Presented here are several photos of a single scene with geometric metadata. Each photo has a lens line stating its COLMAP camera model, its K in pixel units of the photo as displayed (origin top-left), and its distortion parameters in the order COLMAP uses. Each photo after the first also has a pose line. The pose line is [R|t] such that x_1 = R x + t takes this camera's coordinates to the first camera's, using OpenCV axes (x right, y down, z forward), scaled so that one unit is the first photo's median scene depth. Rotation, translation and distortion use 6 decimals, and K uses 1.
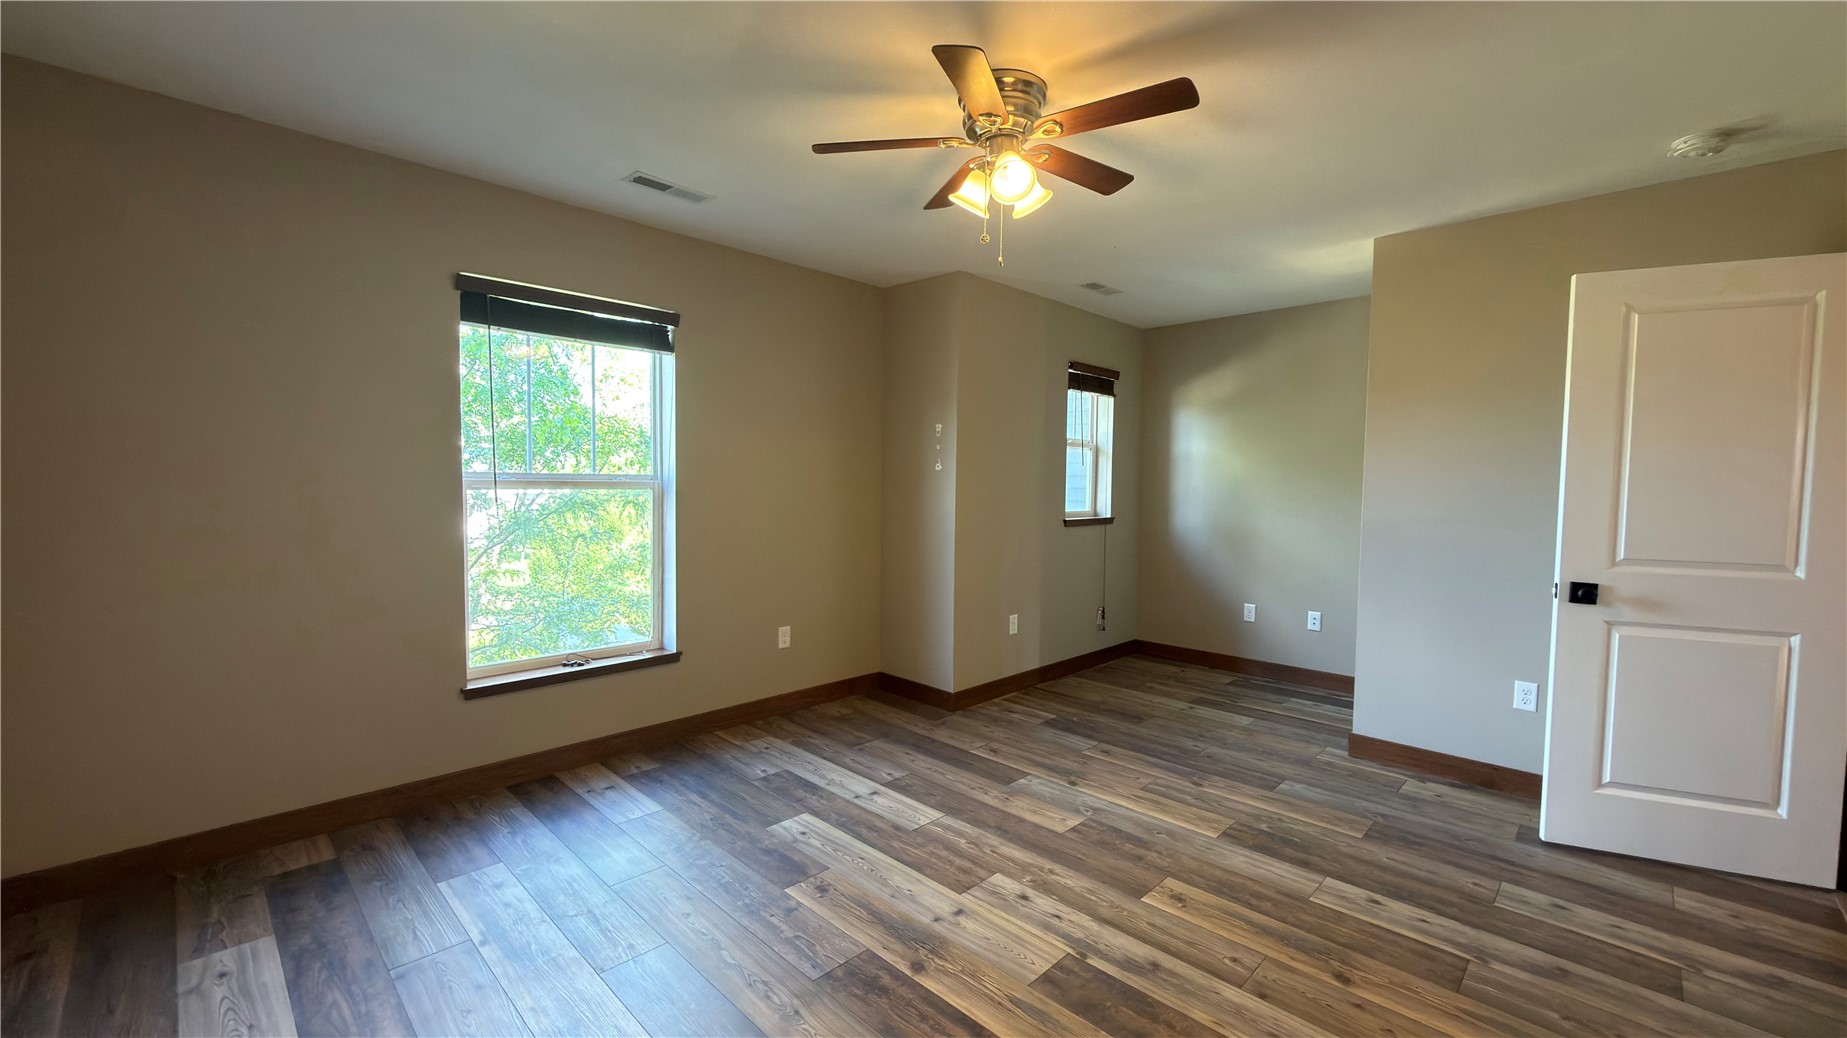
lens RADIAL K [[735.1, 0, 926.6], [0, 735.1, 517.5], [0, 0, 1]] dist [-0.000729, 0.000165]
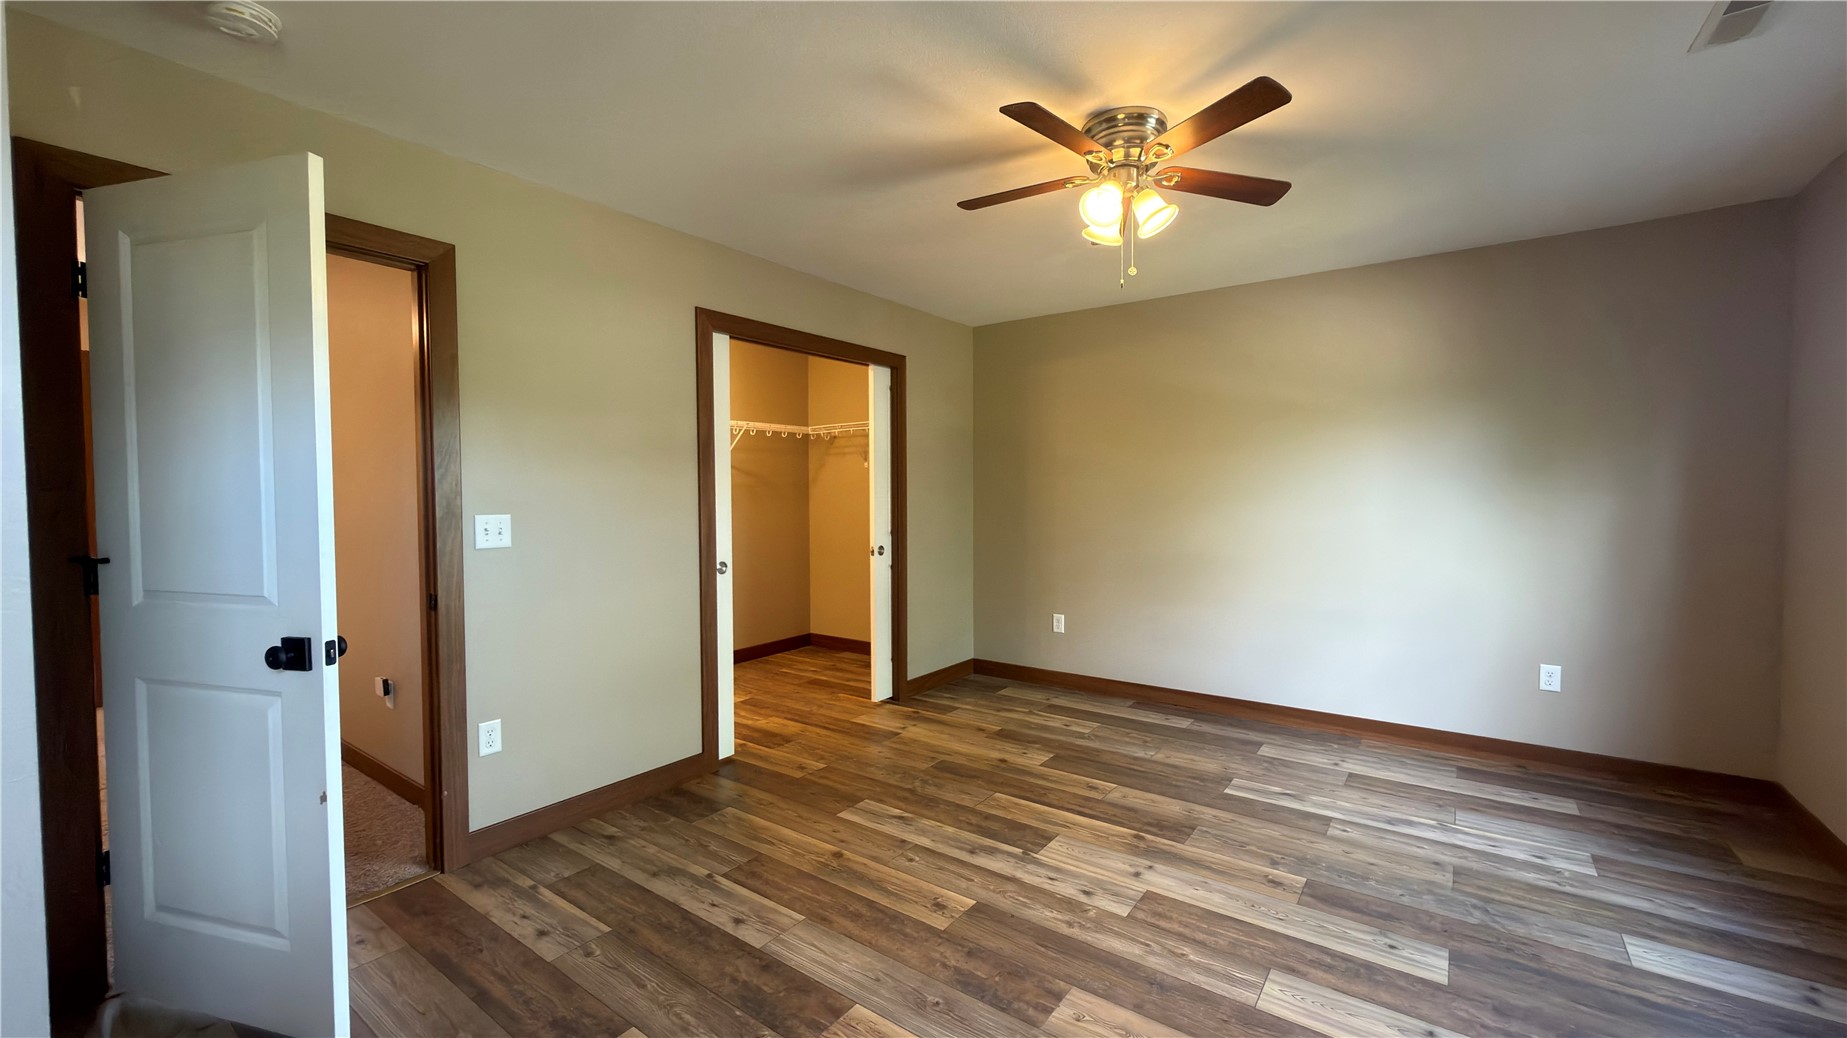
lens RADIAL K [[735.1, 0, 926.6], [0, 735.1, 517.5], [0, 0, 1]] dist [-0.000729, 0.000165]
pose [[-0.989874, -0.006239, -0.141811, 0.474409], [-0.017594, 0.996723, 0.078957, -0.080652], [0.140854, 0.080652, -0.986740, 1.825111]]
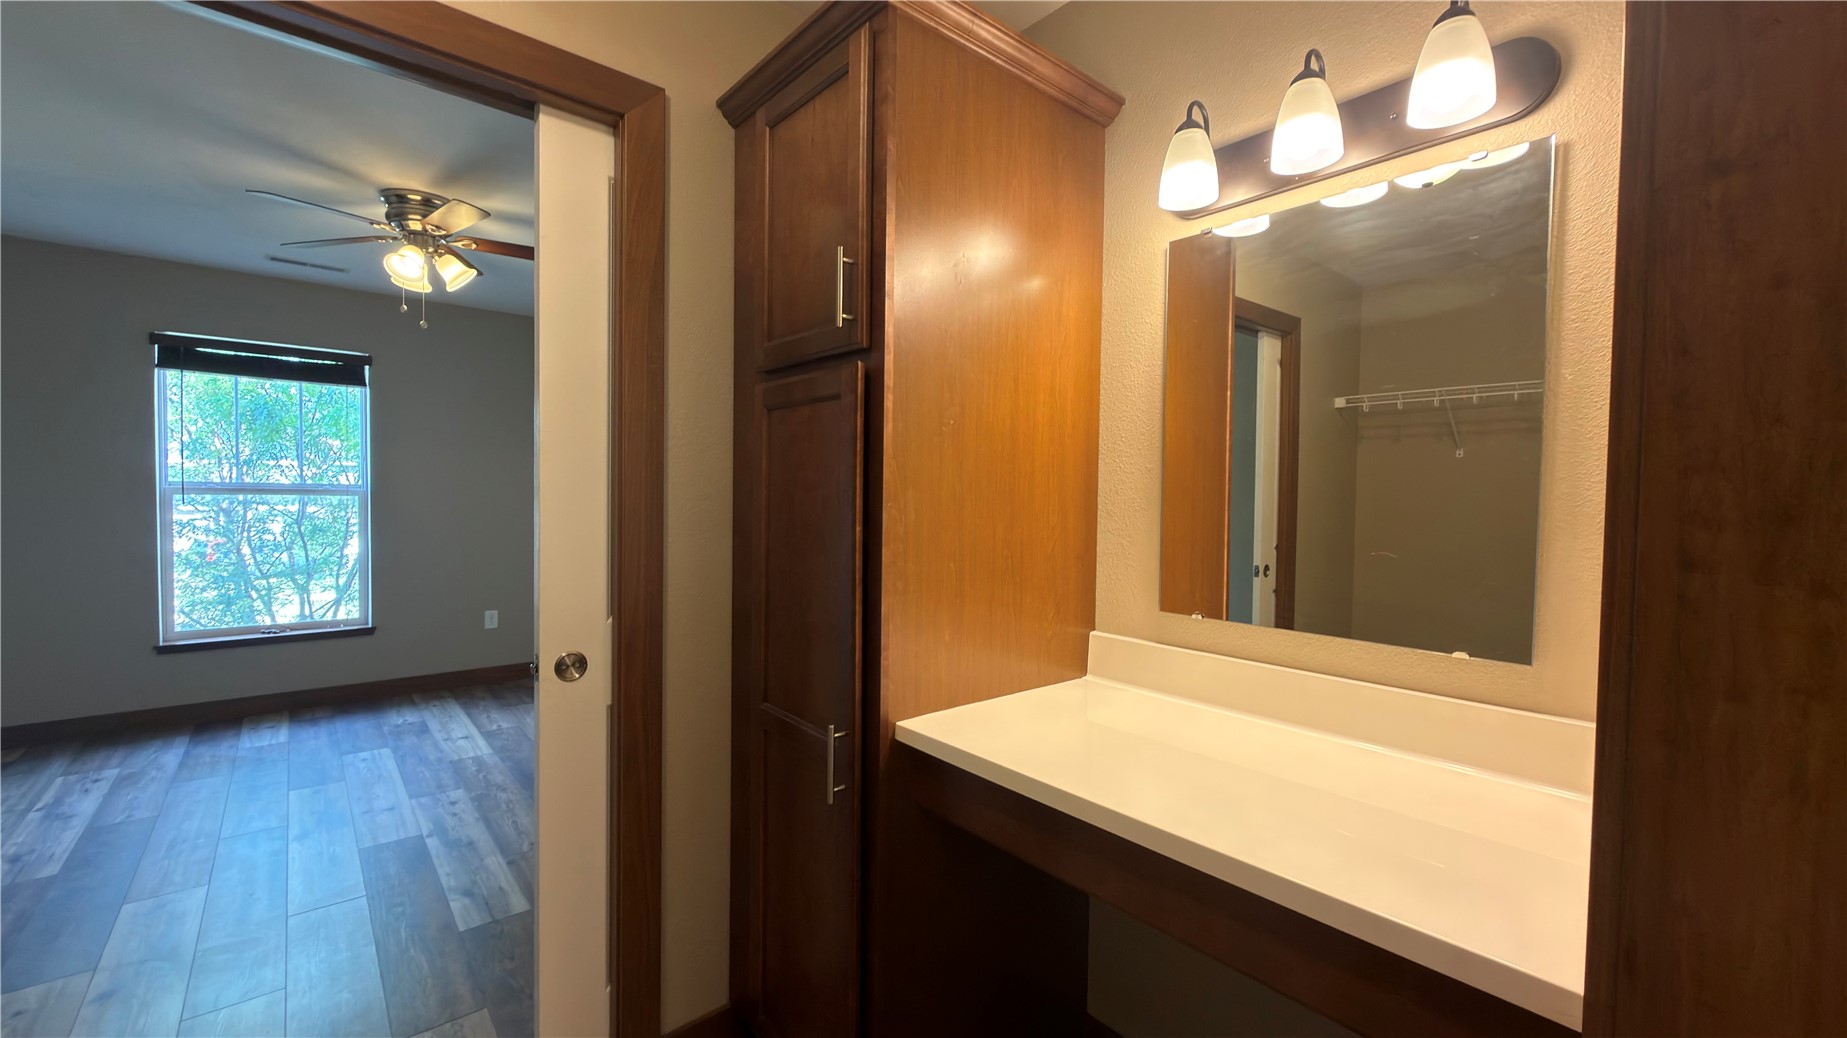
lens RADIAL K [[730.2, 0, 923.5], [0, 730.2, 519.0], [0, 0, 1]] dist [0.001744, -0.000296]
pose [[0.995980, 0.004394, -0.089469, 1.017861], [-0.006194, 0.999784, -0.019851, 0.028578], [0.089362, 0.020326, 0.995792, -0.220493]]
